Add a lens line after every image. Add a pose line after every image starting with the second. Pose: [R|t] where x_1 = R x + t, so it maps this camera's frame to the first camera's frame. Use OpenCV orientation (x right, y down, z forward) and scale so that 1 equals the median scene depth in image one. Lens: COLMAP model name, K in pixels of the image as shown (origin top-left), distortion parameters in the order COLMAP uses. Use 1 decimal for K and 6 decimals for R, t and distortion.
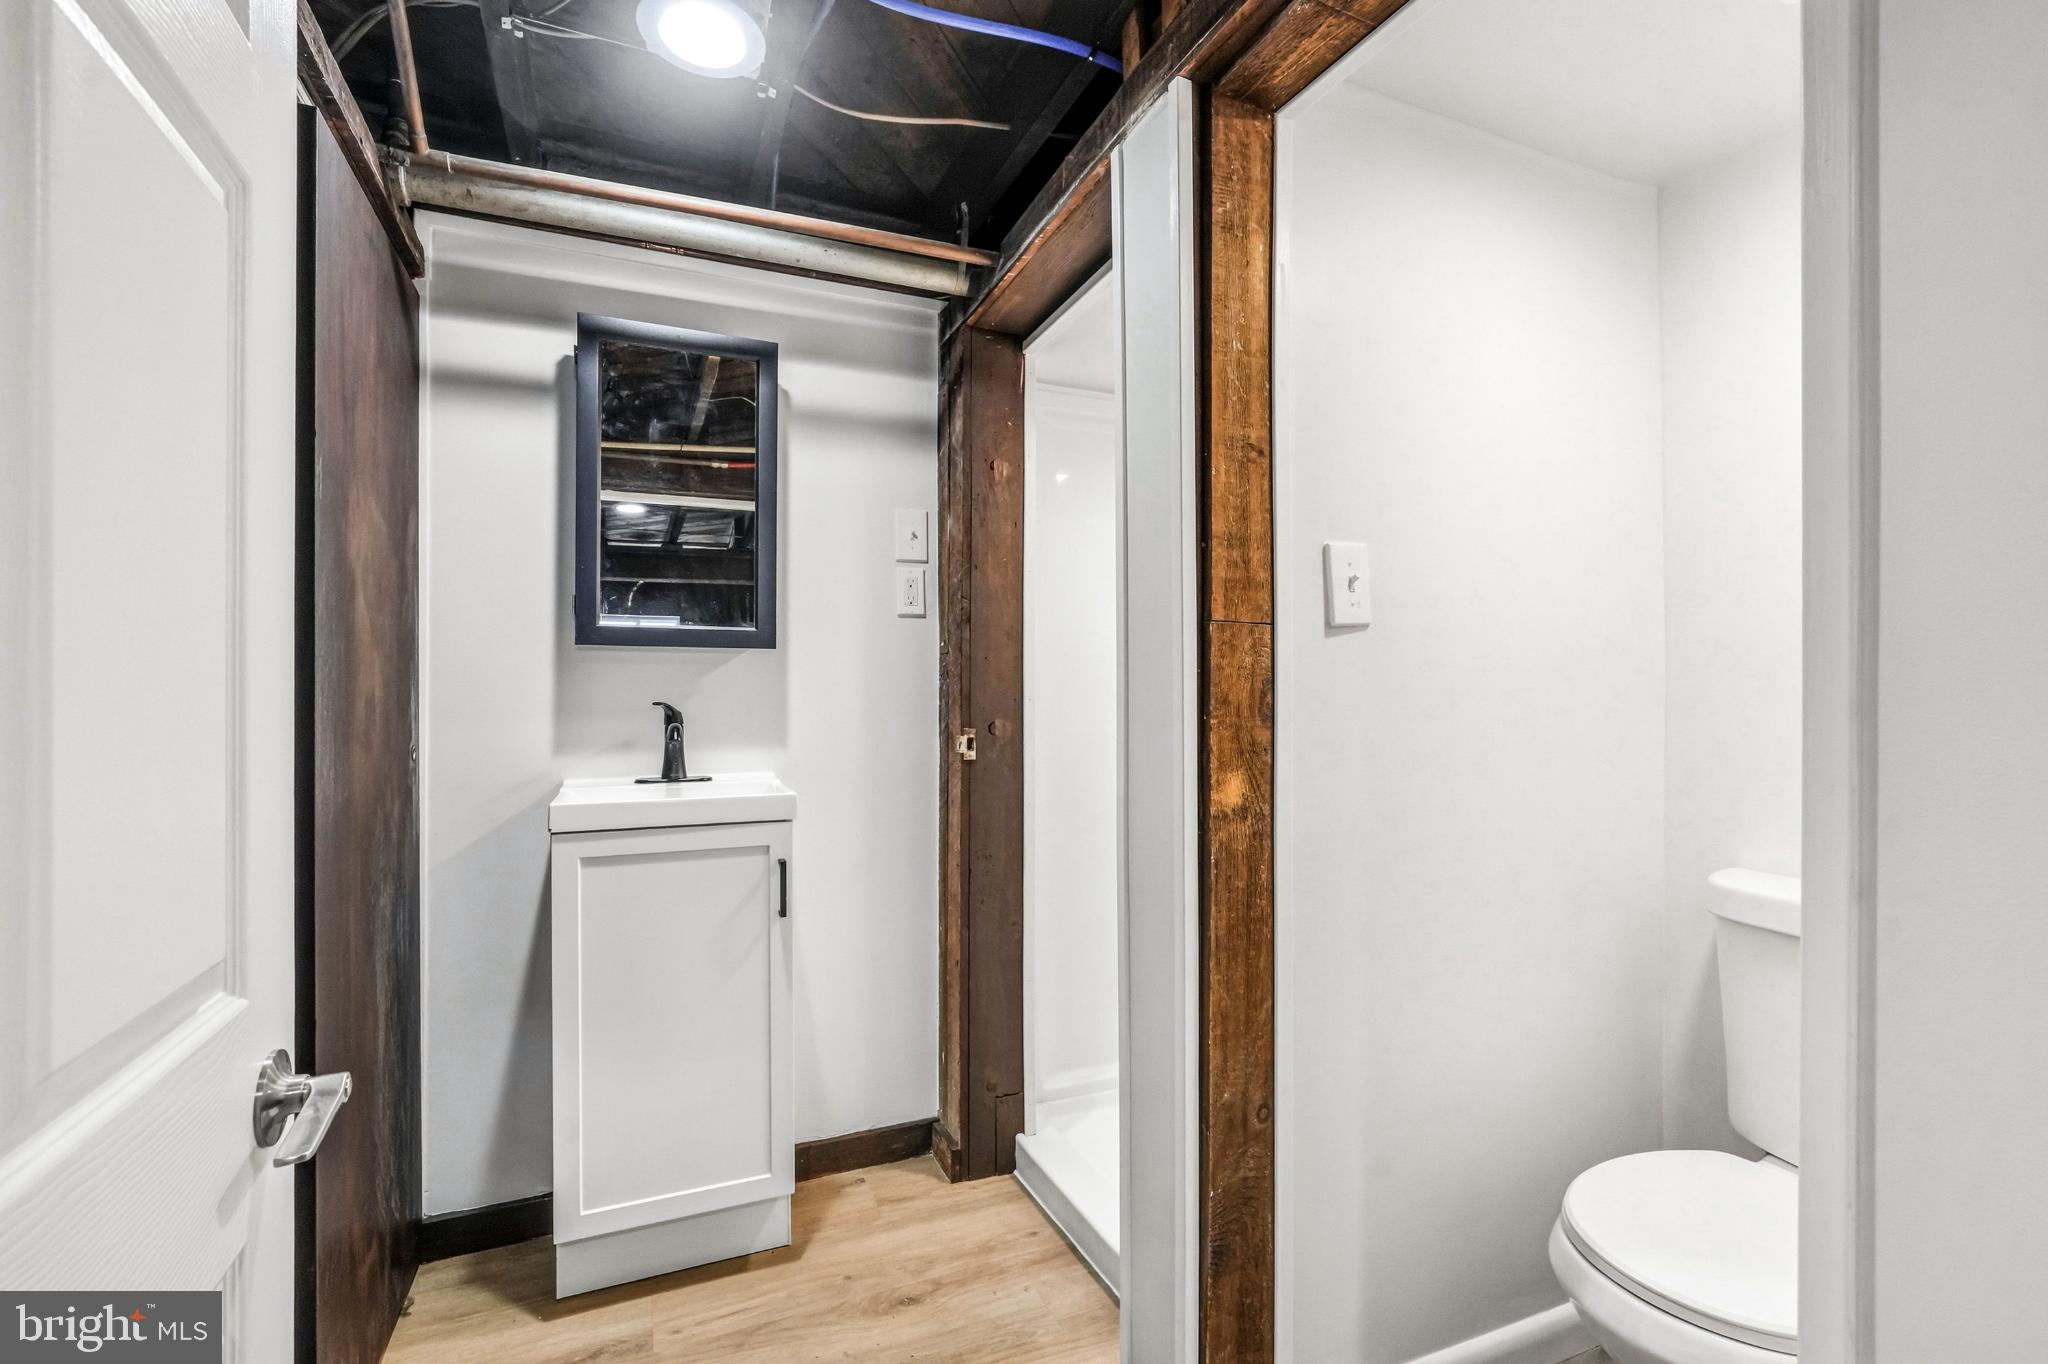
lens RADIAL K [[938.4, 0, 1029.2], [0, 938.4, 685.3], [0, 0, 1]] dist [0.001567, -0.000158]
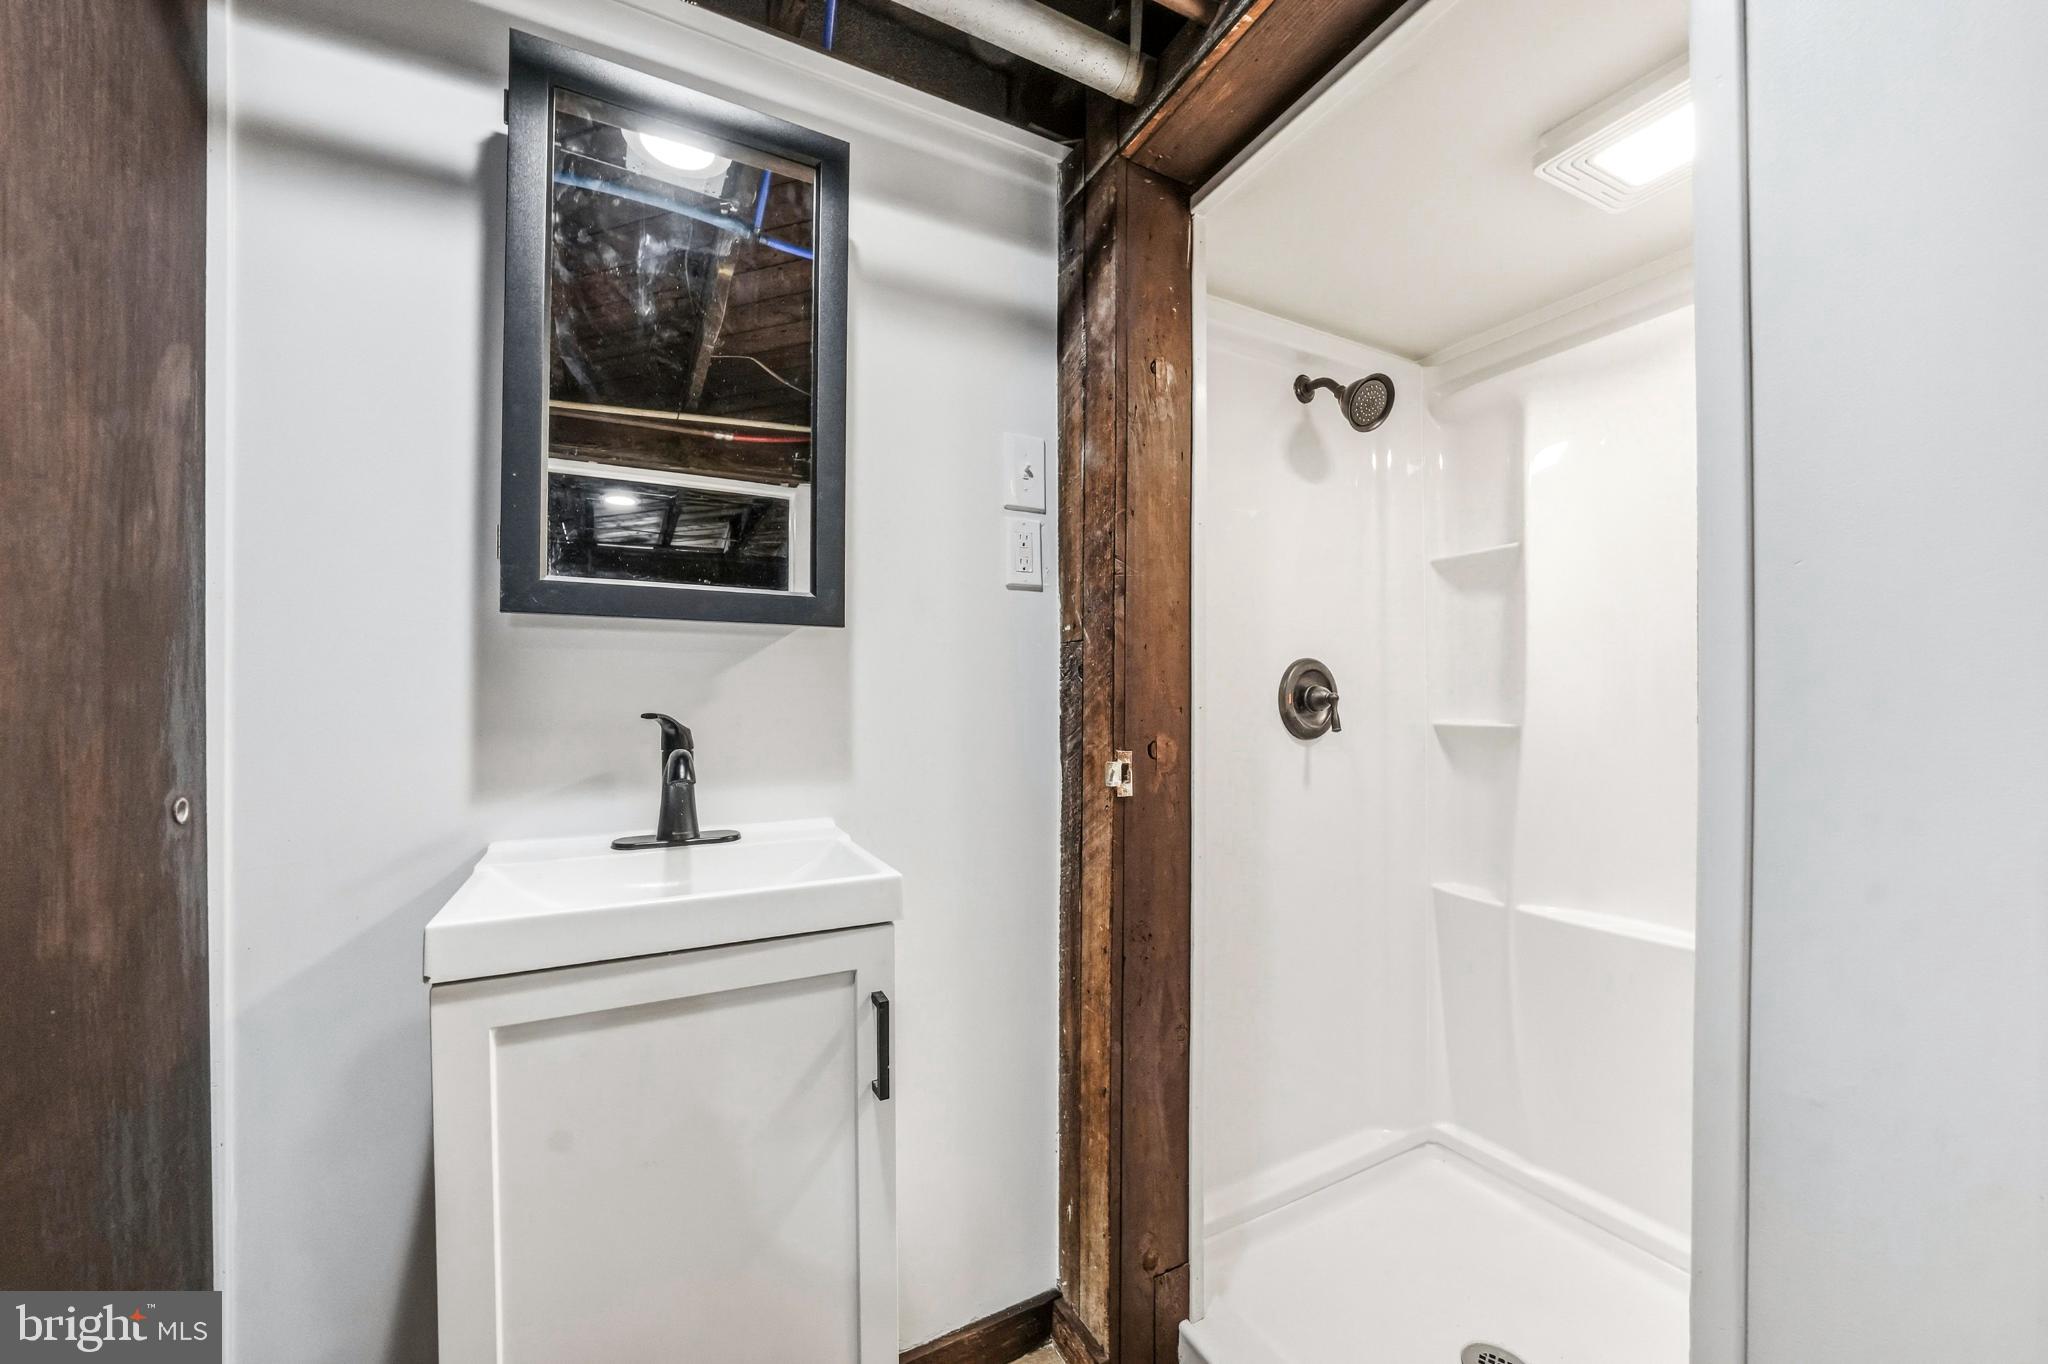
lens RADIAL K [[762.1, 0, 1020.0], [0, 762.1, 696.4], [0, 0, 1]] dist [-0.020212, 0.000190]
pose [[0.997026, 0.000320, 0.077060, -0.179584], [-0.000730, 0.999986, 0.005294, 0.004095], [-0.077057, -0.005334, 0.997012, 0.453755]]
